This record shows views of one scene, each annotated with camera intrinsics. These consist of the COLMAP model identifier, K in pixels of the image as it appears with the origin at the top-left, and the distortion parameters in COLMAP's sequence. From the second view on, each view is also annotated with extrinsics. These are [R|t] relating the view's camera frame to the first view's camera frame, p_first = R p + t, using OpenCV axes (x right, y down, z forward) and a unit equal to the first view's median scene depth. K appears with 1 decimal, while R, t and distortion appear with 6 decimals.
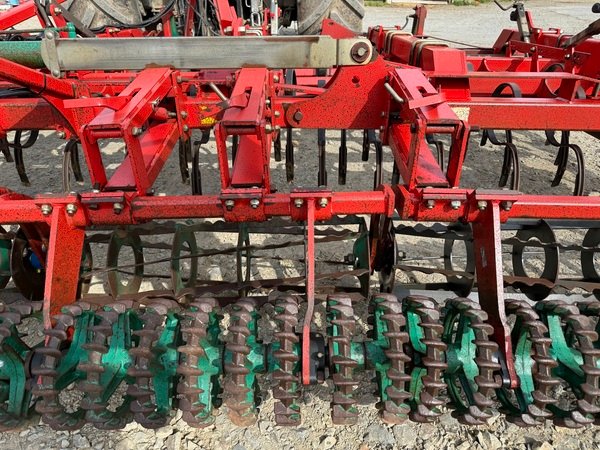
lens RADIAL K [[422.8, 0, 300.0], [0, 422.8, 225.0], [0, 0, 1]] dist [0.016248, -0.020432]
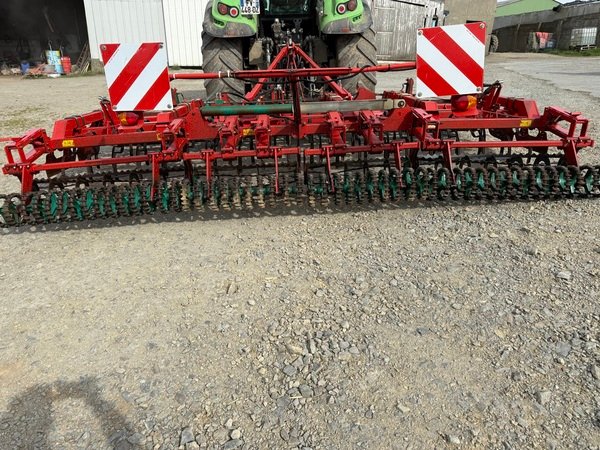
lens RADIAL K [[422.8, 0, 300.0], [0, 422.8, 225.0], [0, 0, 1]] dist [0.016248, -0.020432]
pose [[0.998348, -0.048123, 0.031379, -0.691143], [0.051367, 0.992334, -0.112407, 0.720325], [-0.025729, 0.113834, 0.993167, -1.804247]]
